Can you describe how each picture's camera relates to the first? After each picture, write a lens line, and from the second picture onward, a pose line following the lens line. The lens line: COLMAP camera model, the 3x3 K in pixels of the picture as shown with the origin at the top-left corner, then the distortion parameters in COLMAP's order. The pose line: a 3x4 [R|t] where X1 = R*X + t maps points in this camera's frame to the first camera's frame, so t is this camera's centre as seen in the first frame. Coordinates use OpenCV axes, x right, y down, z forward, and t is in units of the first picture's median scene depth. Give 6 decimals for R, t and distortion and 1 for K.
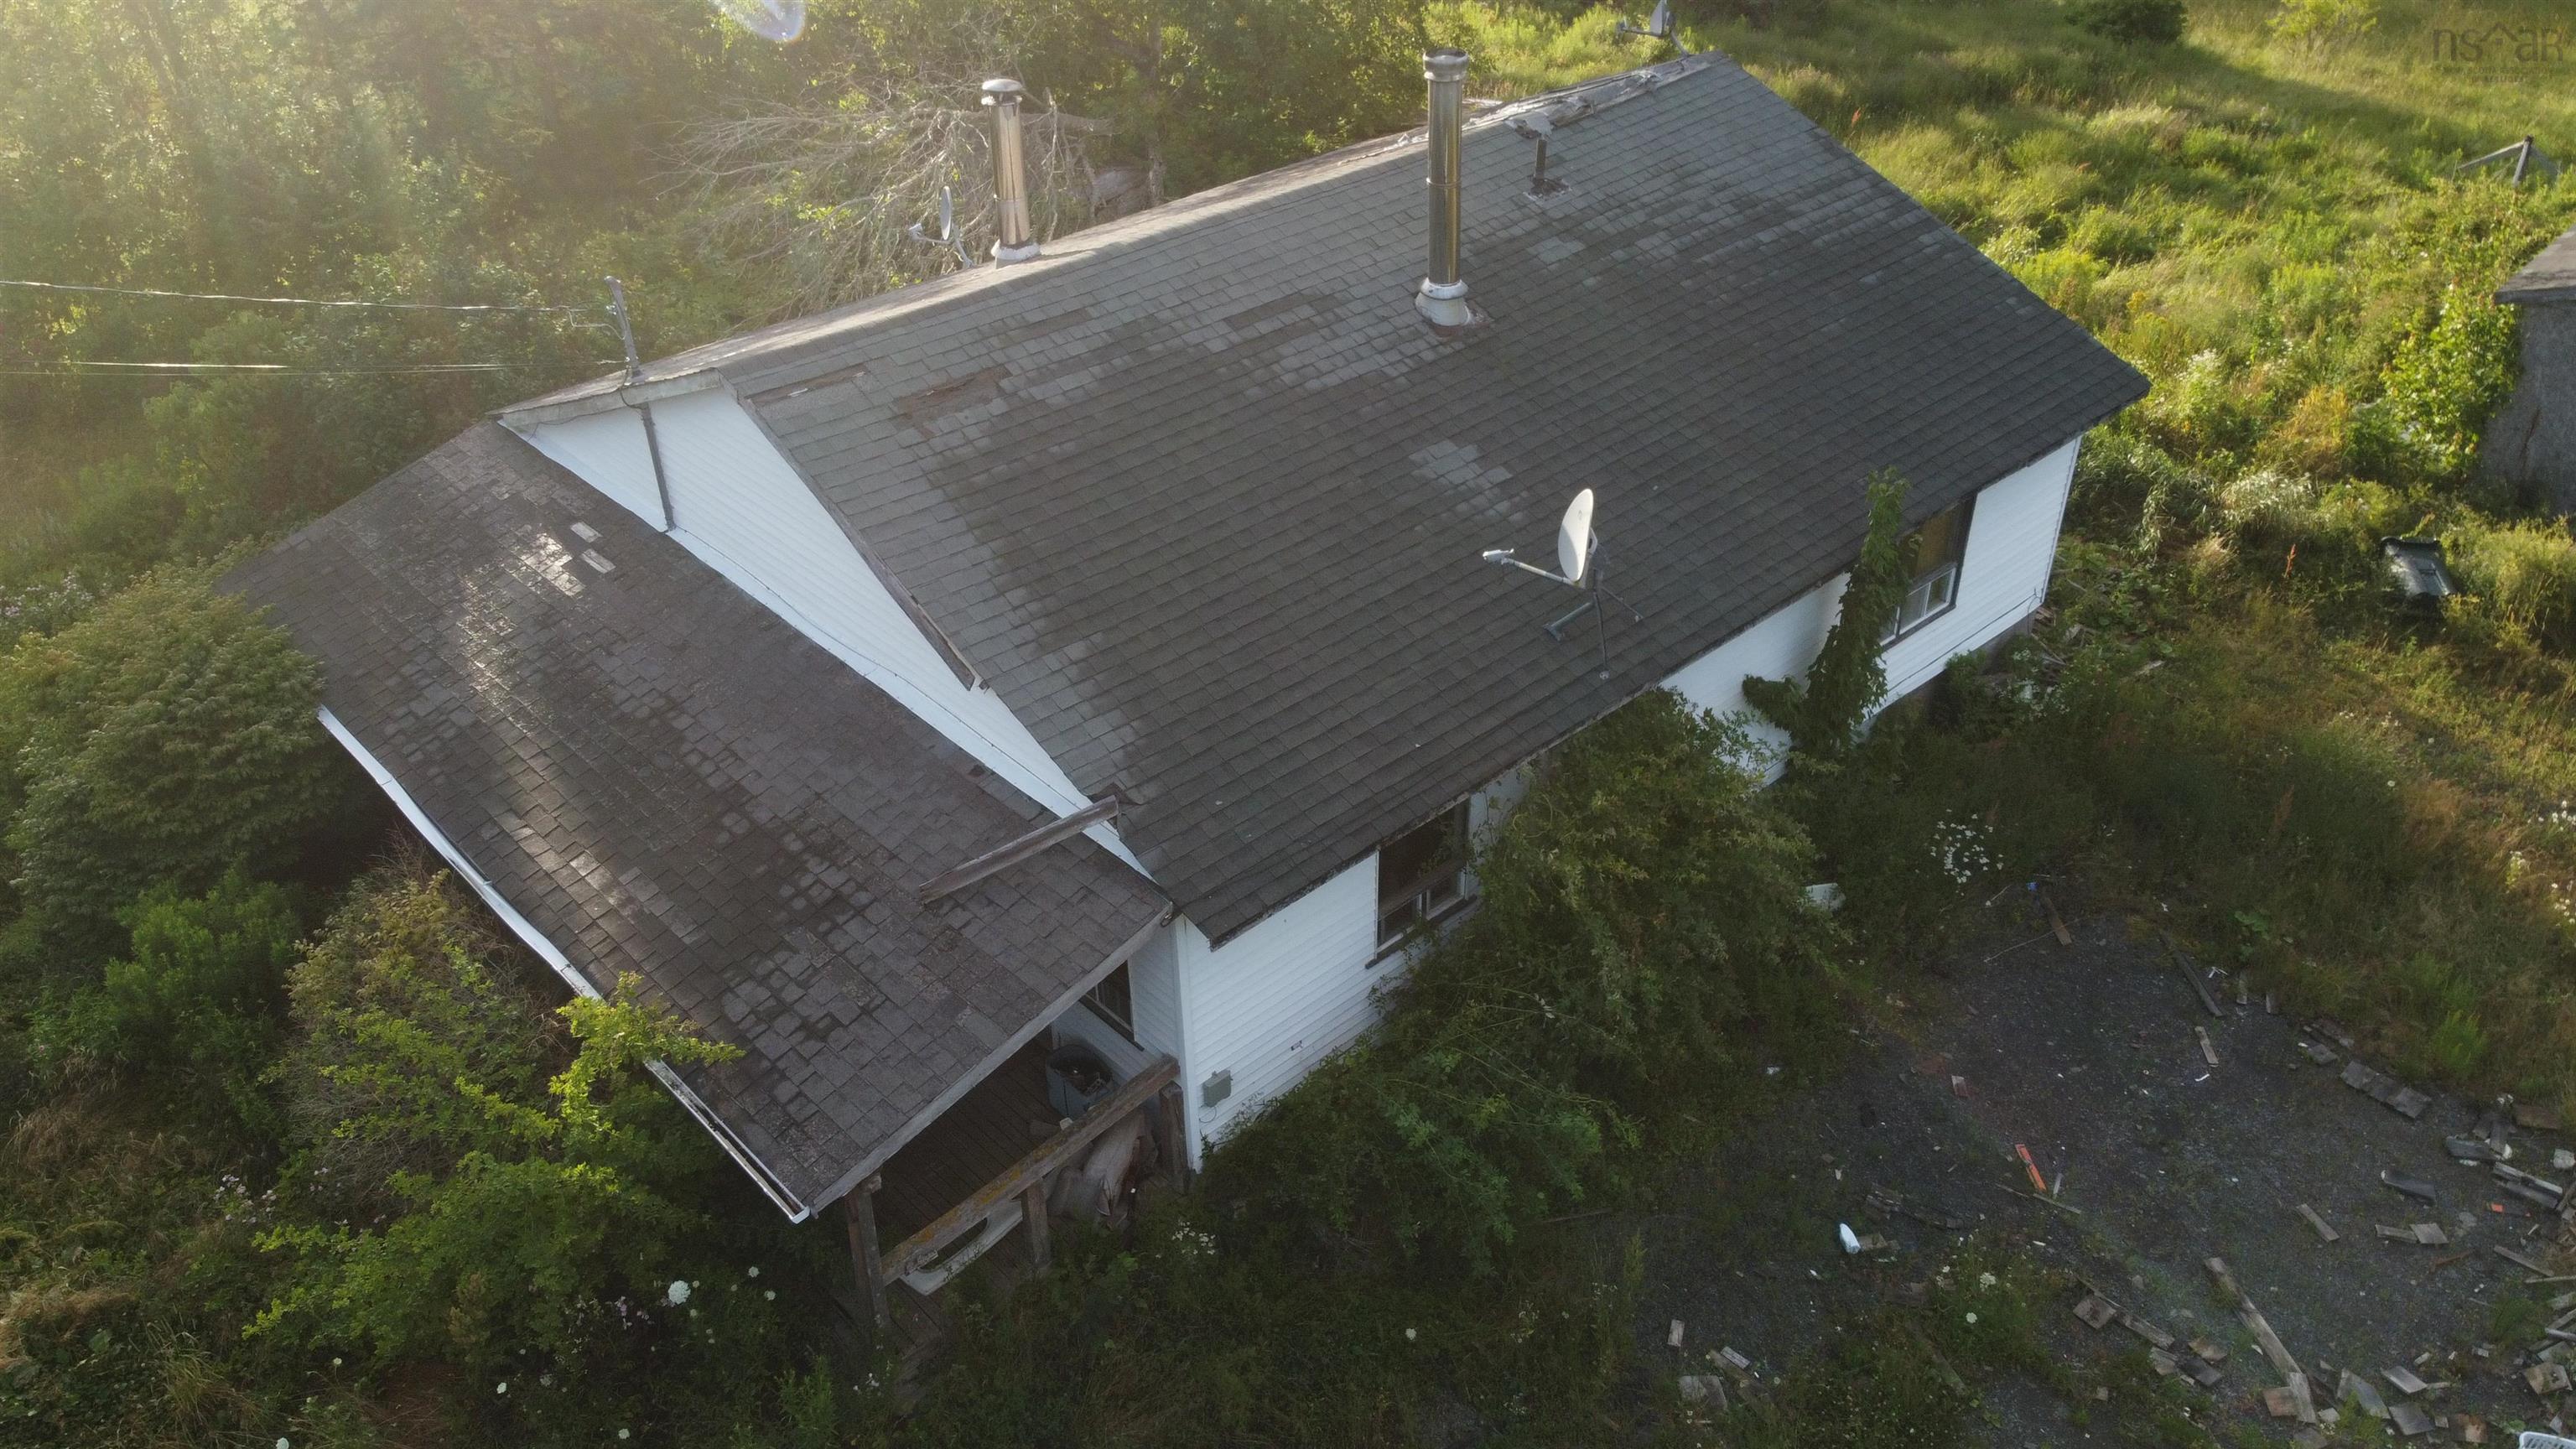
lens RADIAL K [[1937.3, 0, 1288.0], [0, 1937.3, 724.5], [0, 0, 1]] dist [0.002548, -0.000935]
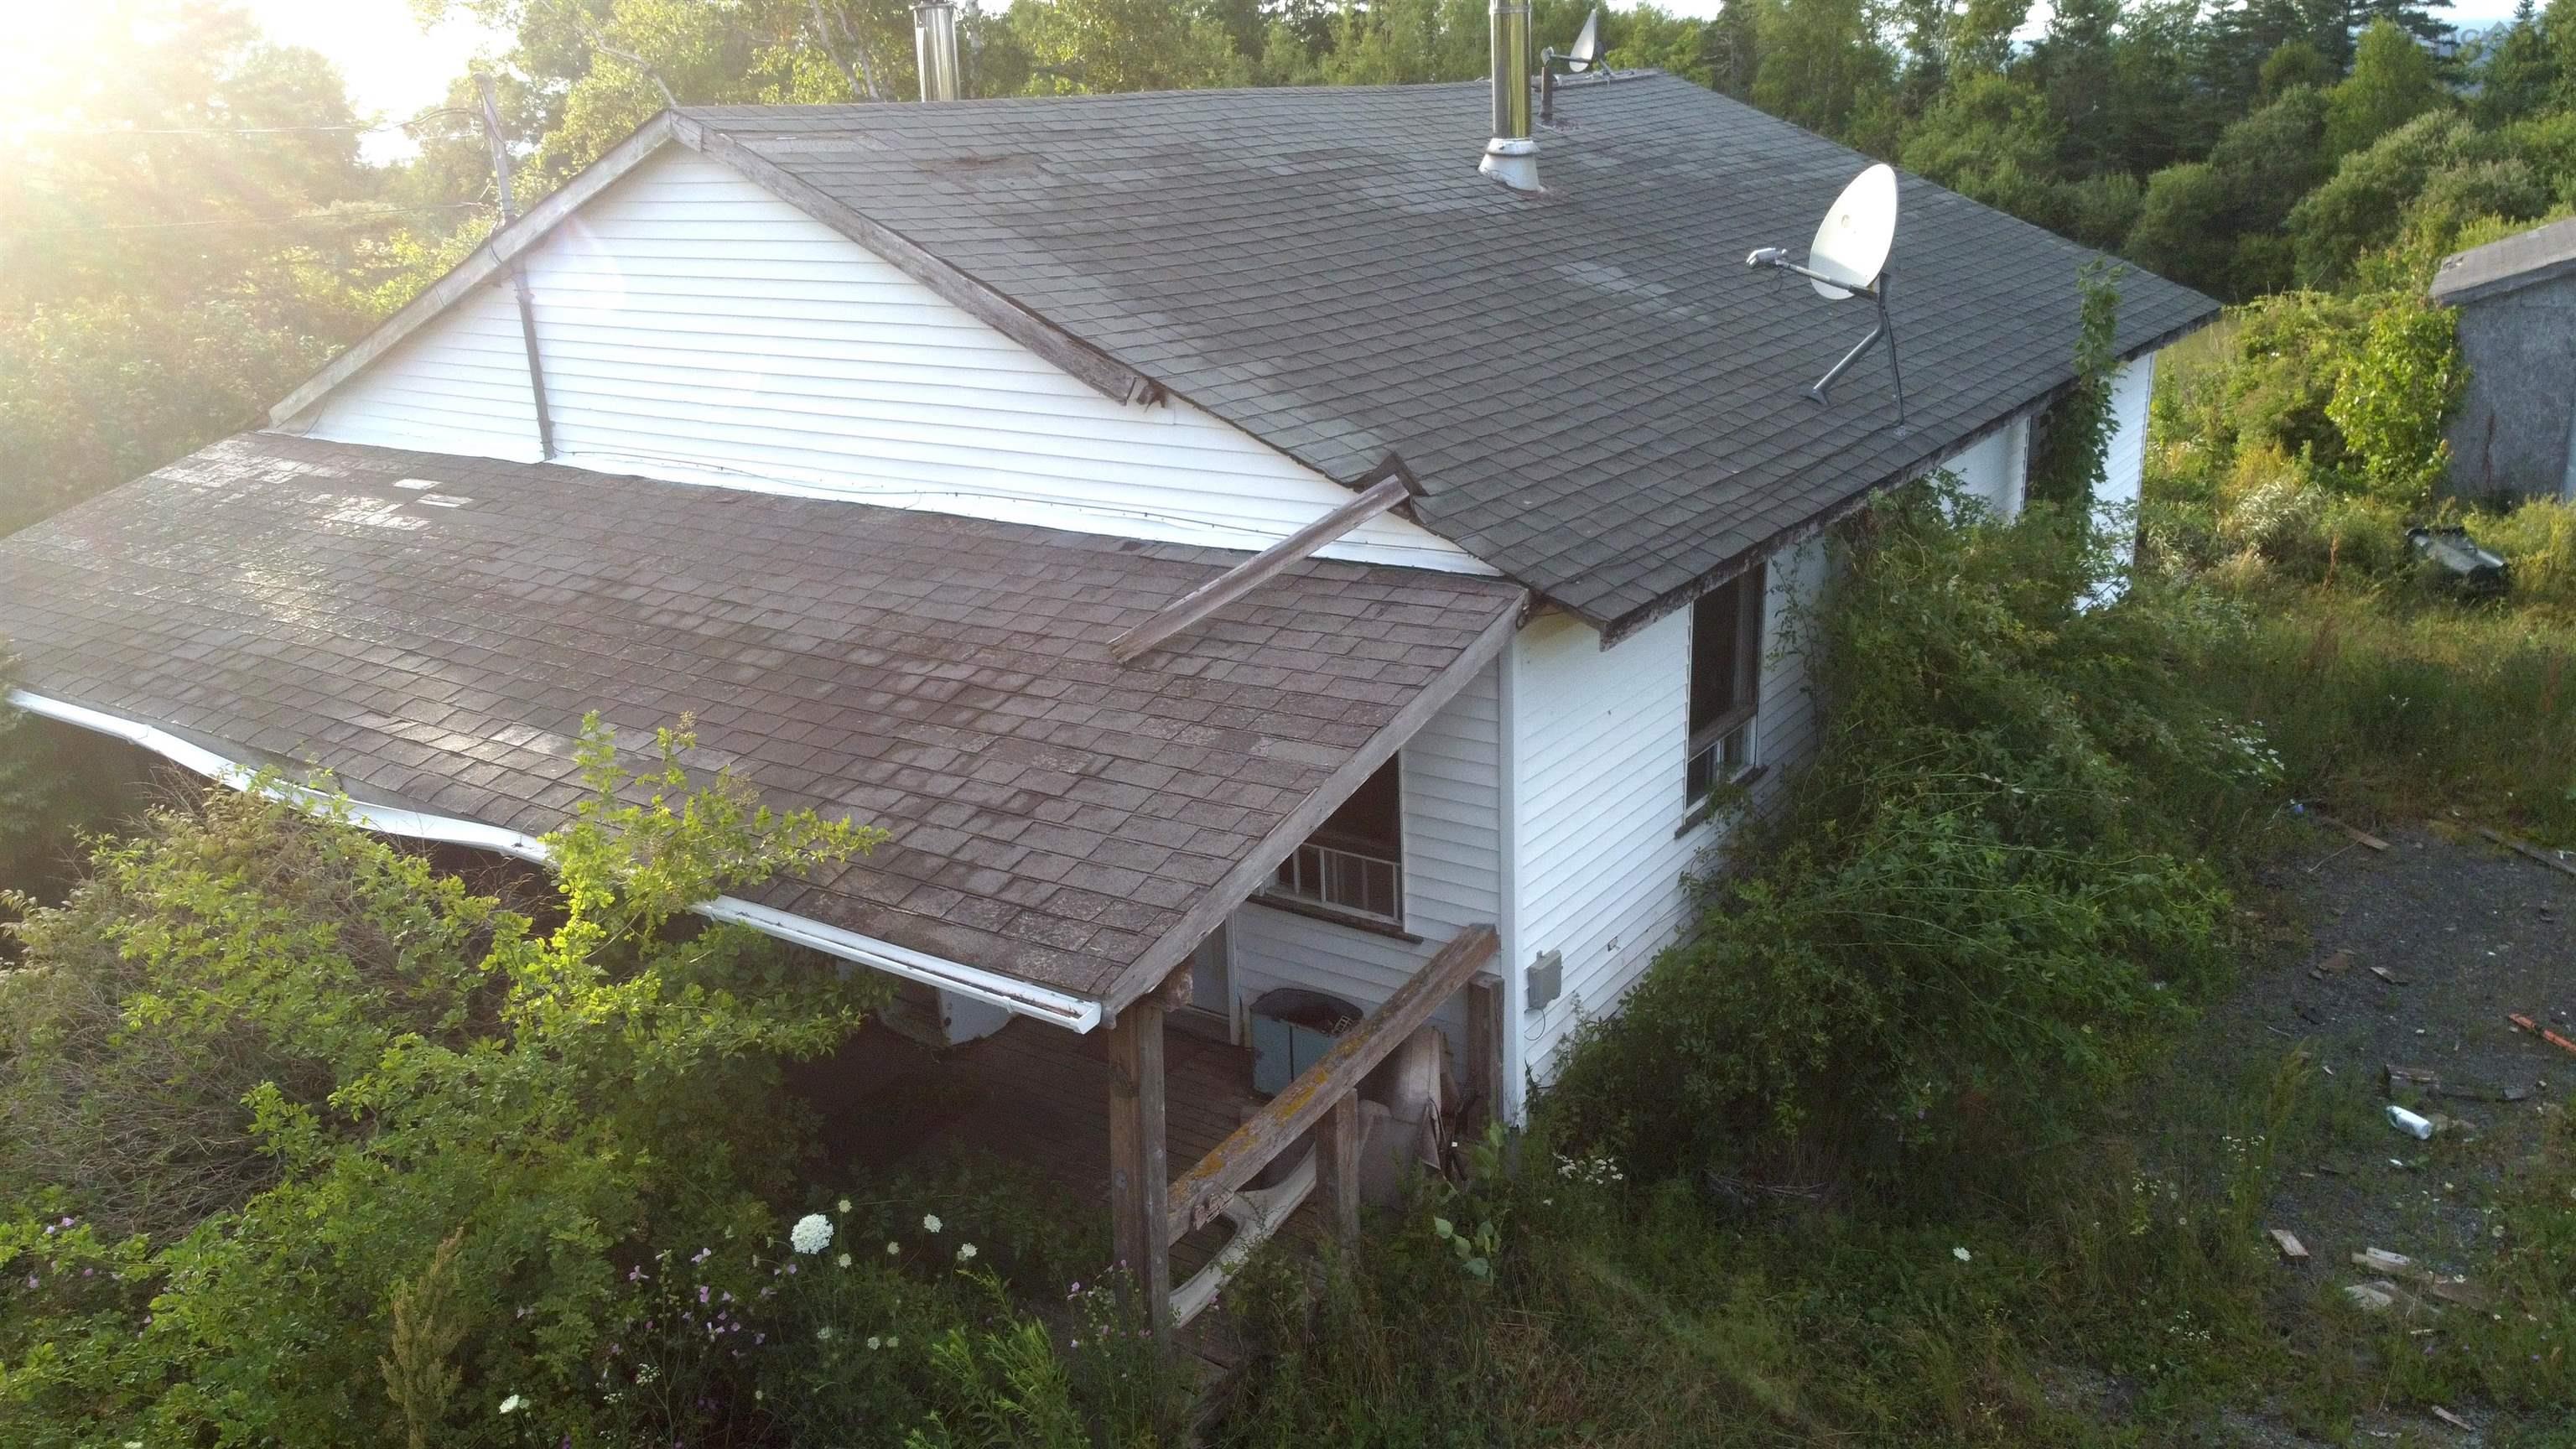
lens RADIAL K [[1937.3, 0, 1288.0], [0, 1937.3, 724.5], [0, 0, 1]] dist [0.002548, -0.000935]
pose [[0.977775, -0.083761, 0.192197, -0.236138], [0.133130, 0.956240, -0.260539, 0.259703], [-0.161963, 0.280336, 0.946139, 0.363394]]
